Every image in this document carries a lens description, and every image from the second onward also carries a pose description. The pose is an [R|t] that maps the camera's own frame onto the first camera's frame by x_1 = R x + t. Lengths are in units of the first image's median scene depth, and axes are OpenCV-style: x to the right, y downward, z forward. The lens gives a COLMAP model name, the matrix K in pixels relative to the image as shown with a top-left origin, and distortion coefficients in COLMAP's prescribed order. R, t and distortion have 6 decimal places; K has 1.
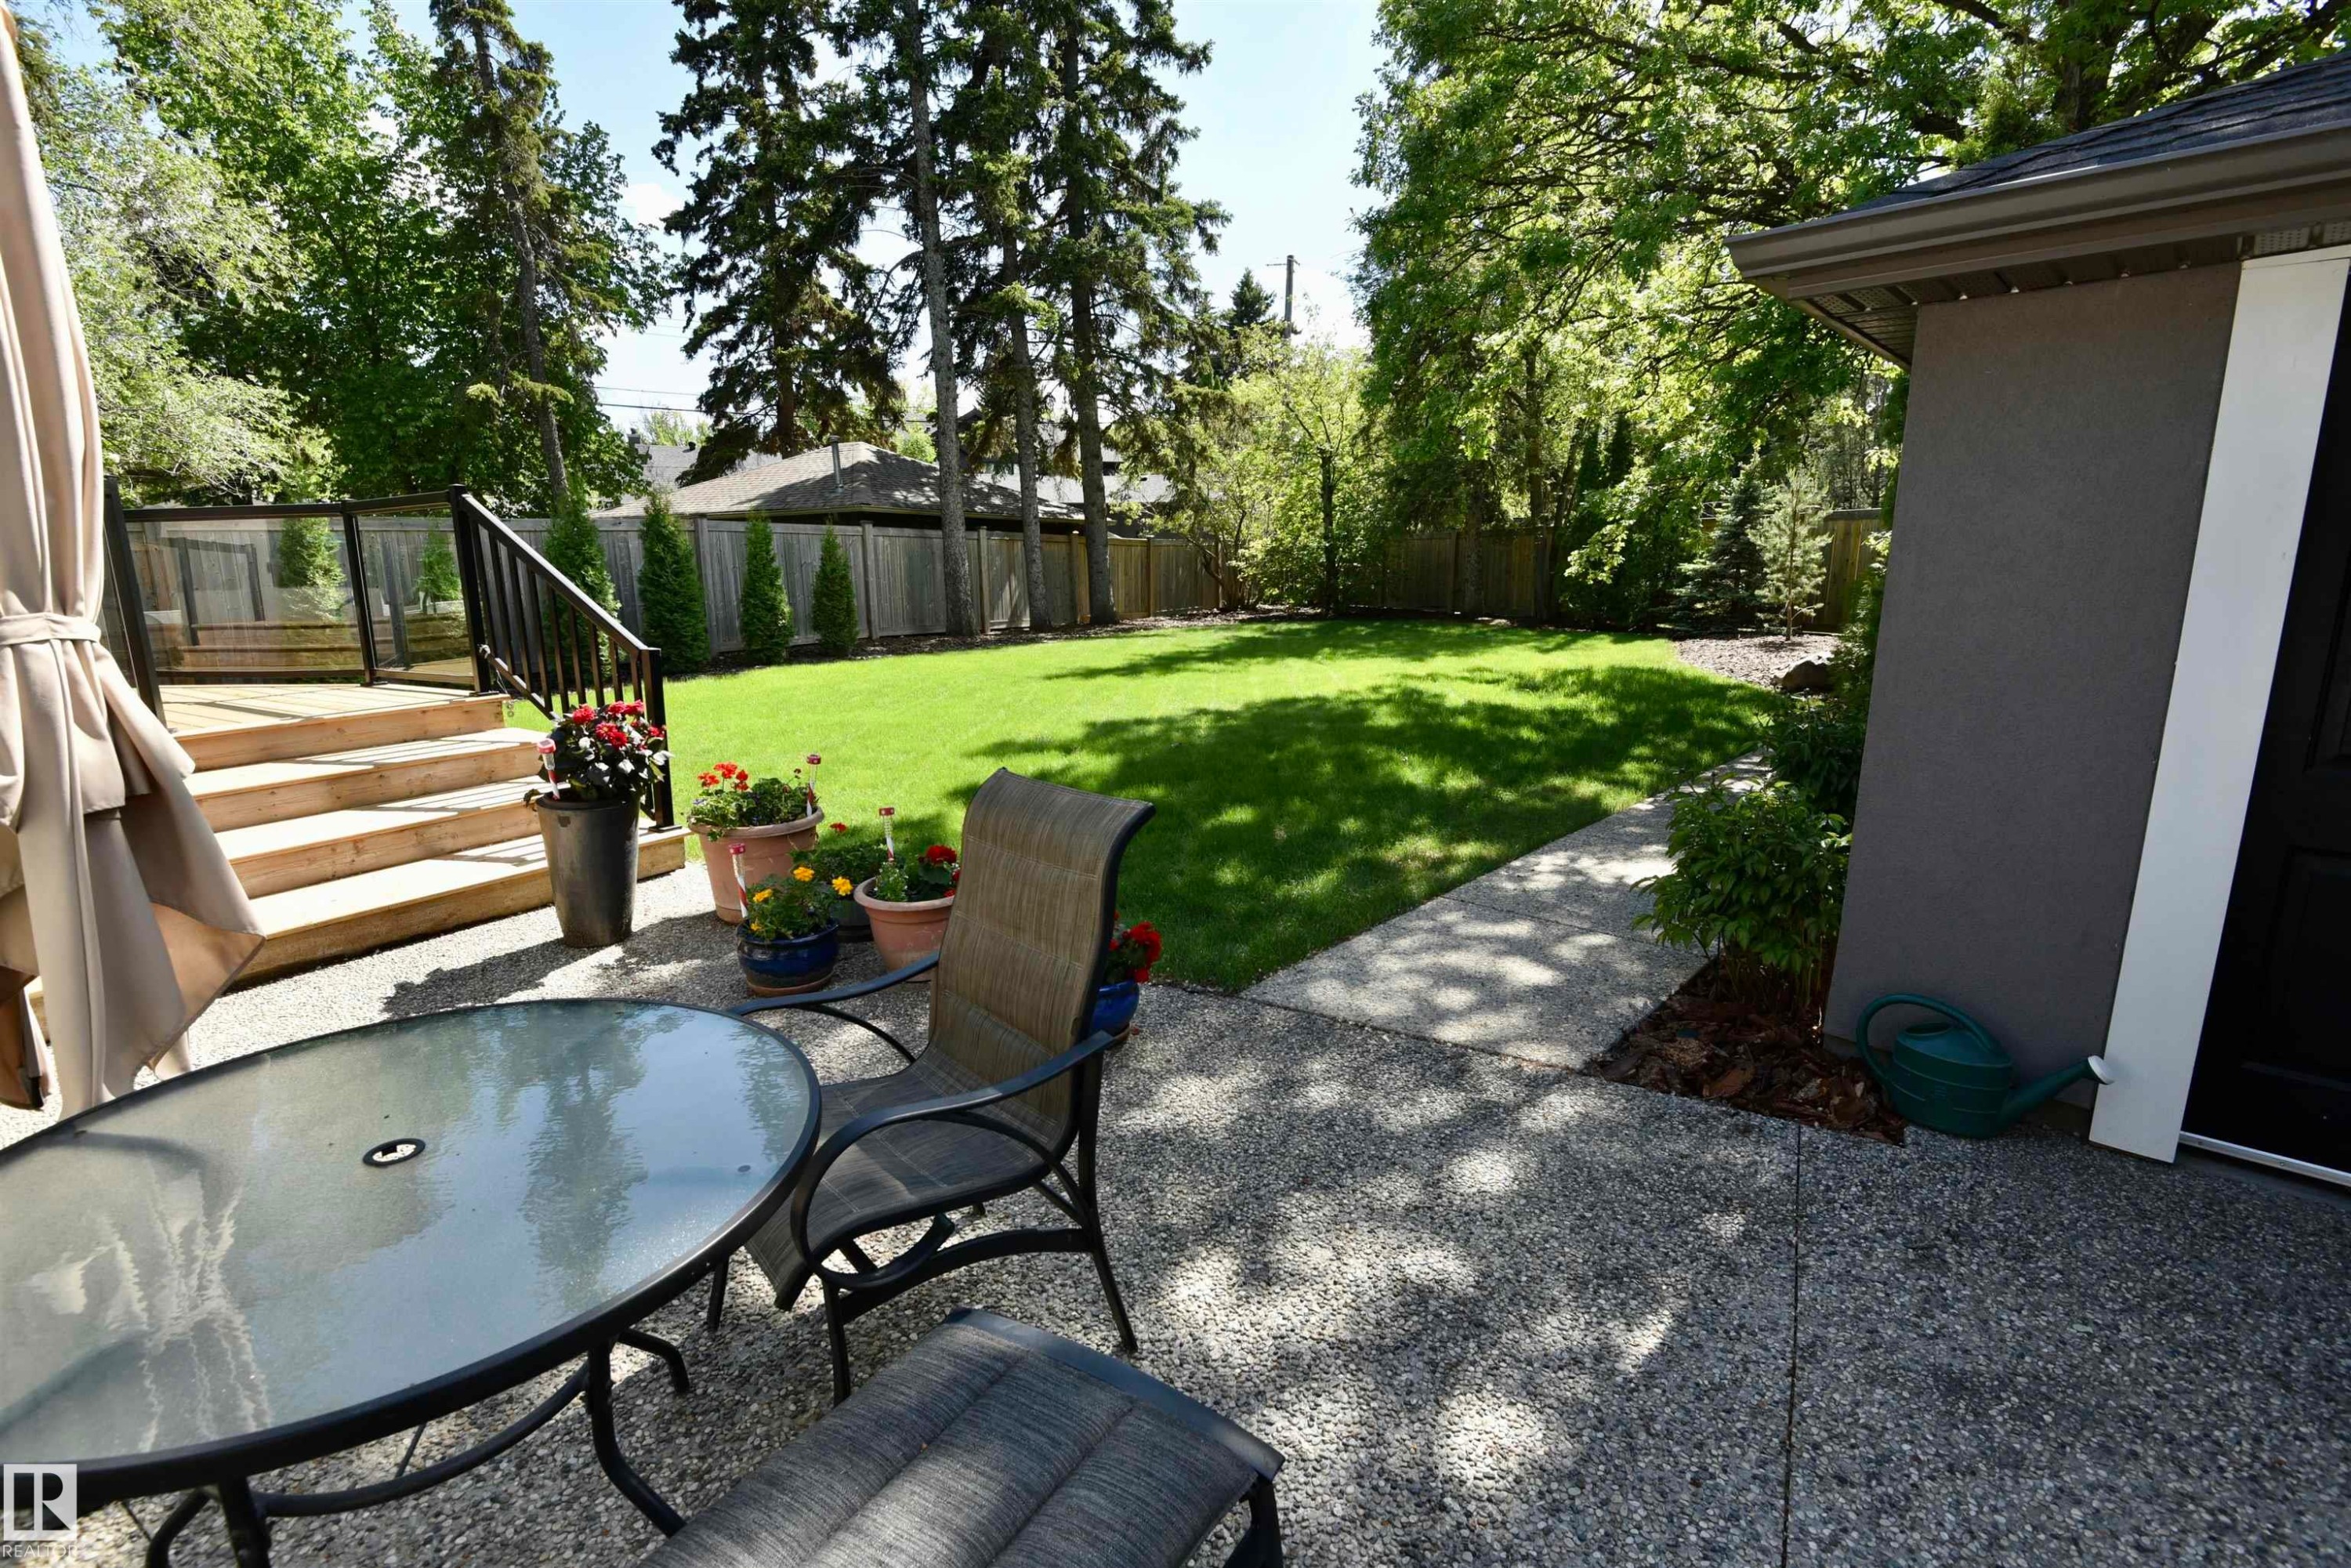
lens RADIAL K [[1073.3, 0, 1181.7], [0, 1073.3, 781.9], [0, 0, 1]] dist [-0.020758, -0.002210]
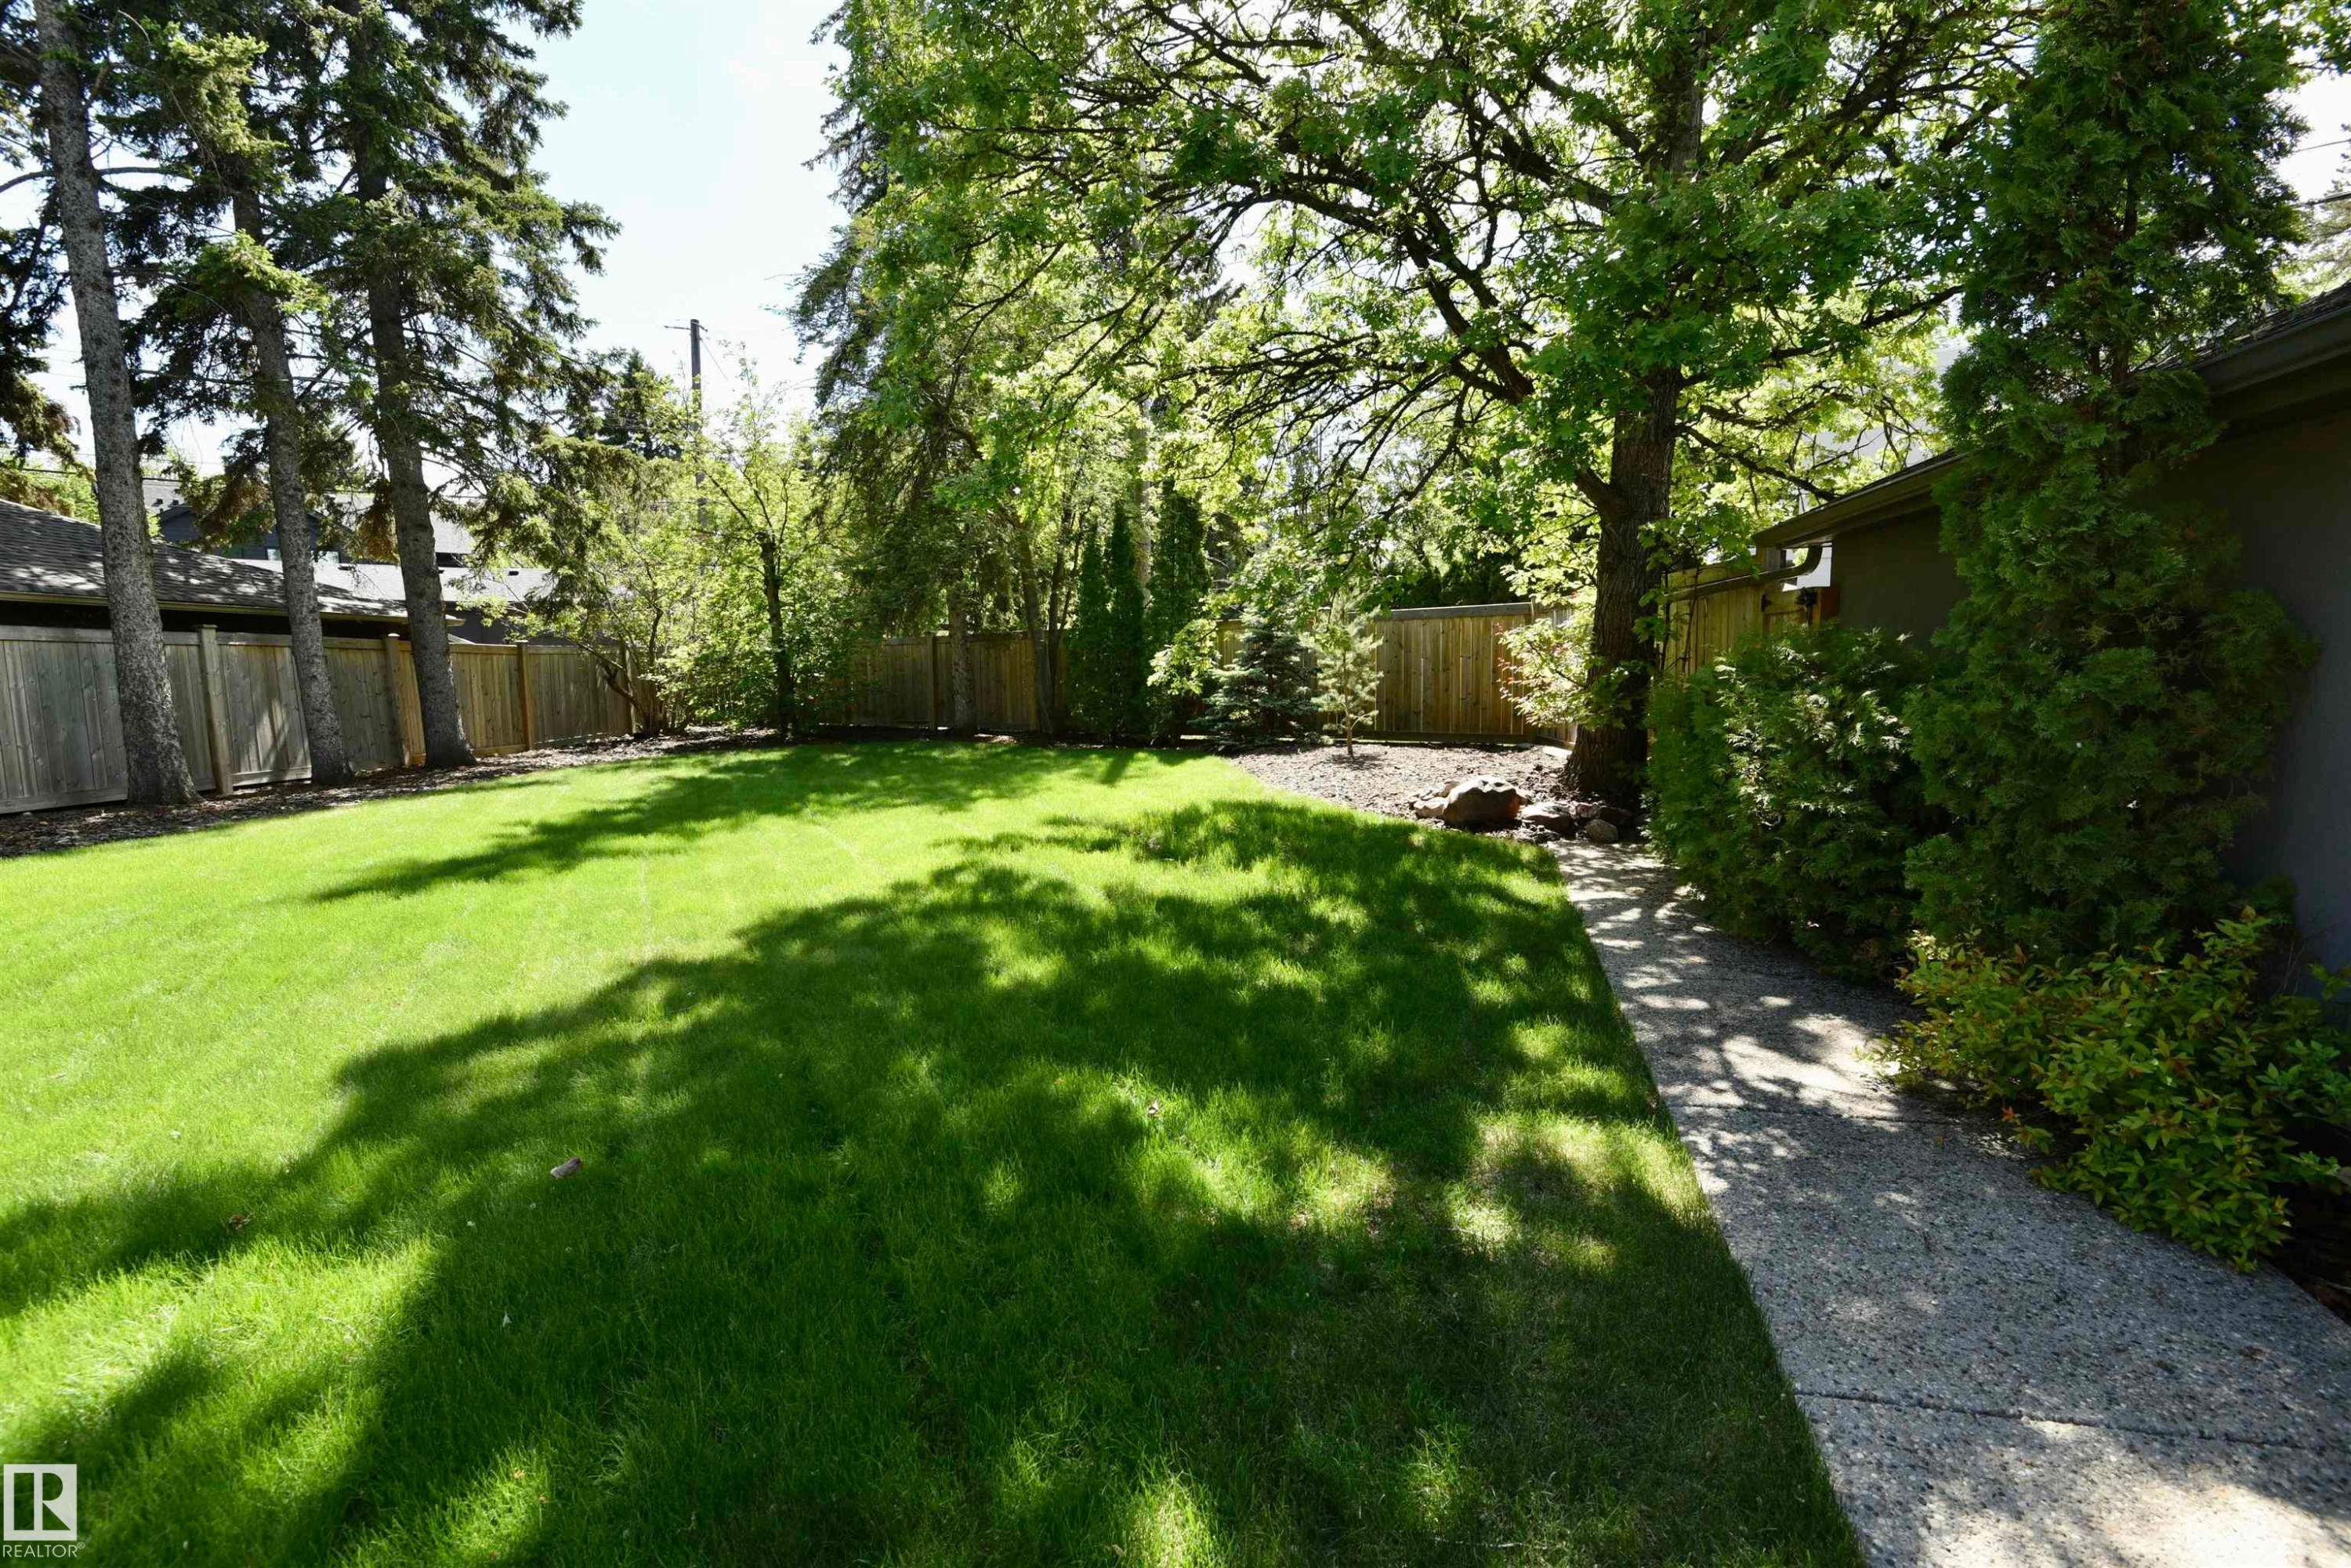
lens RADIAL K [[1073.3, 0, 1173.8], [0, 1073.3, 779.9], [0, 0, 1]] dist [-0.020758, -0.002210]
pose [[0.872481, -0.060307, 0.484912, 0.000946], [0.108692, 0.991446, -0.072261, -0.040518], [-0.476407, 0.115752, 0.871572, 0.193148]]
